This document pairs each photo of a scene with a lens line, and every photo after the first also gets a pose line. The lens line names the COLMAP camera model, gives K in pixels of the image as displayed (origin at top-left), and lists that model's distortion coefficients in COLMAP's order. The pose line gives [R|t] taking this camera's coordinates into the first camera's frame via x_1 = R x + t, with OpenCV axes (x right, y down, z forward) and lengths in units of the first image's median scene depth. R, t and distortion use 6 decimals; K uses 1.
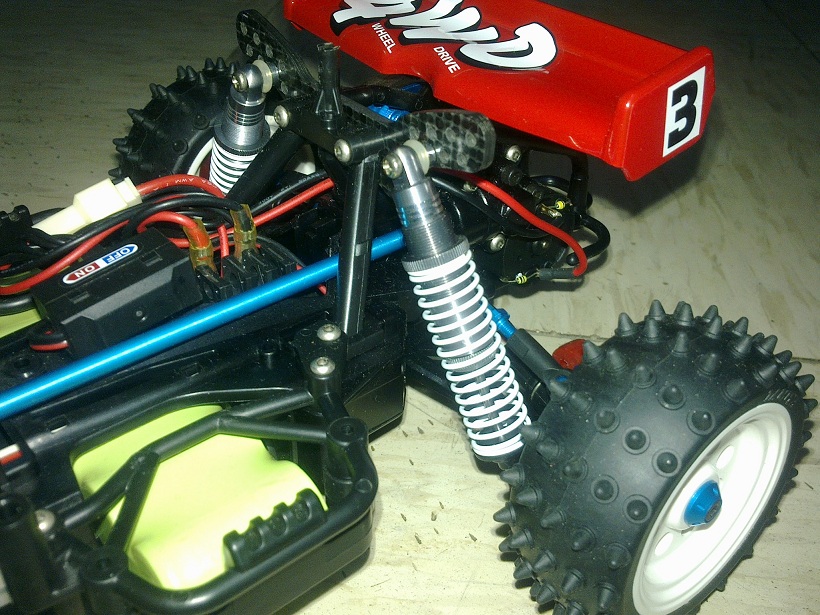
lens RADIAL K [[892.3, 0, 430.0], [0, 892.3, 289.3], [0, 0, 1]] dist [0.049474, -0.173073]
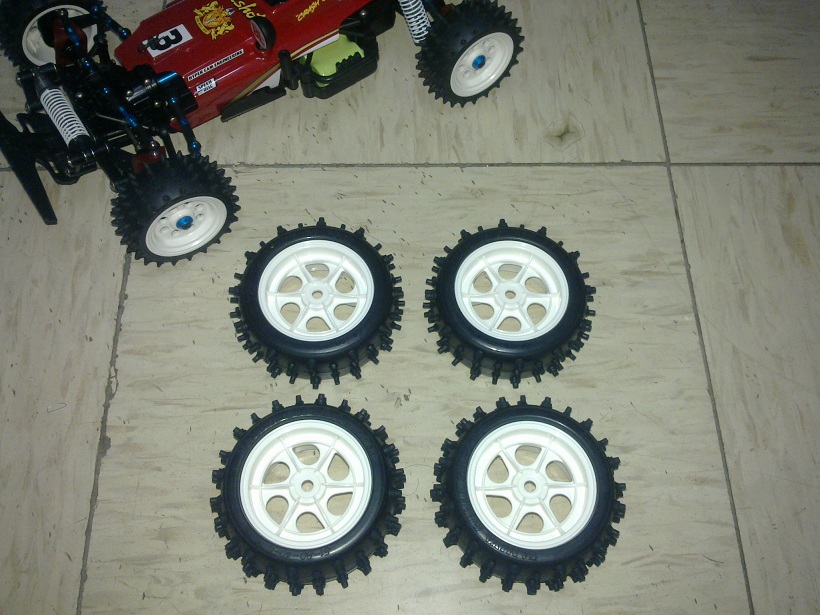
lens RADIAL K [[892.3, 0, 430.0], [0, 892.3, 289.3], [0, 0, 1]] dist [0.049474, -0.173073]
pose [[0.994252, 0.074065, -0.077311, 0.427580], [-0.028183, 0.877692, 0.478395, -0.572634], [0.103287, -0.473467, 0.874735, -2.198582]]
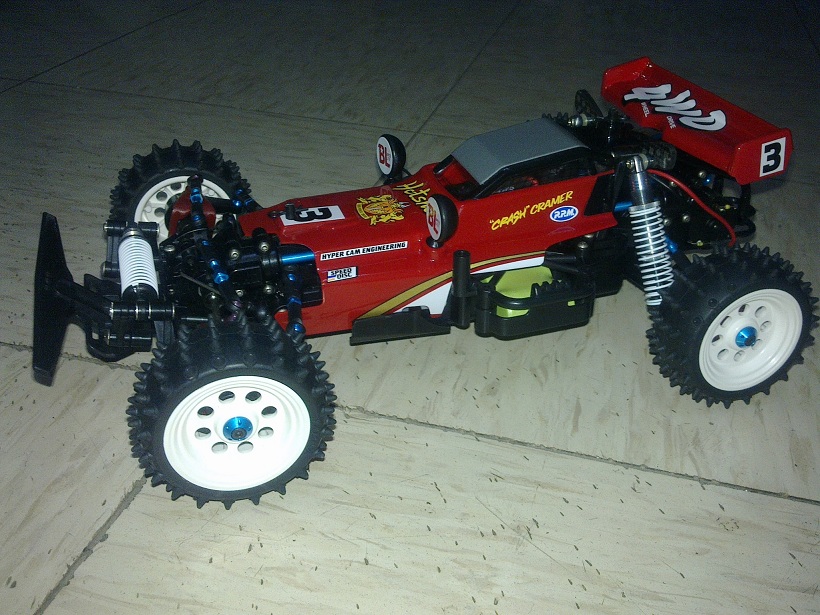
lens RADIAL K [[892.3, 0, 430.0], [0, 892.3, 289.3], [0, 0, 1]] dist [0.049474, -0.173073]
pose [[0.928613, 0.173842, -0.327806, 0.275983], [-0.198071, 0.979298, -0.041758, 0.358040], [0.313761, 0.103706, 0.943822, -1.226931]]
